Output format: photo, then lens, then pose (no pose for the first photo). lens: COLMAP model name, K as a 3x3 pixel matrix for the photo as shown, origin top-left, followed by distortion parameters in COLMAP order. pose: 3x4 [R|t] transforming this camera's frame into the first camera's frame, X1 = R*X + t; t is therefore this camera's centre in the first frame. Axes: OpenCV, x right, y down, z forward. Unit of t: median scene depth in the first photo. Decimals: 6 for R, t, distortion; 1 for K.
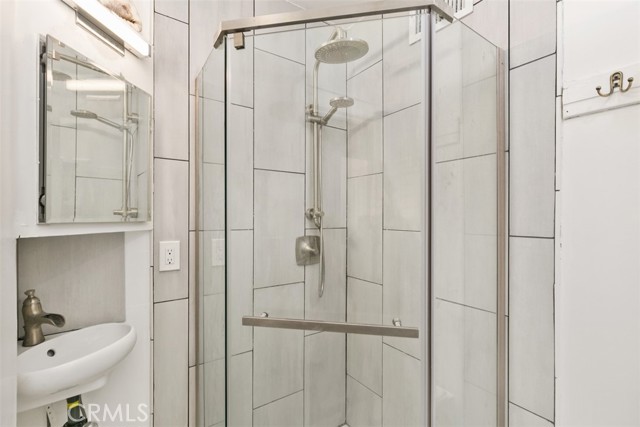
lens RADIAL K [[294.3, 0, 314.3], [0, 294.3, 216.5], [0, 0, 1]] dist [0.004147, -0.003709]
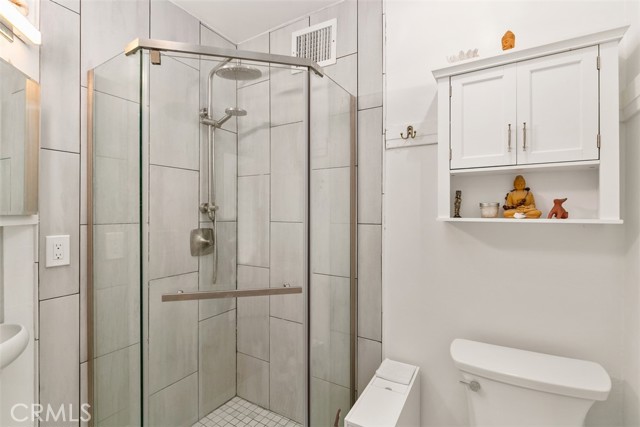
lens RADIAL K [[301.1, 0, 320.5], [0, 301.1, 212.2], [0, 0, 1]] dist [0.003865, -0.001409]
pose [[0.908106, -0.000742, 0.418740, -0.118940], [-0.000066, 0.999998, 0.001917, 0.005368], [-0.418741, -0.001769, 0.908104, -0.250384]]
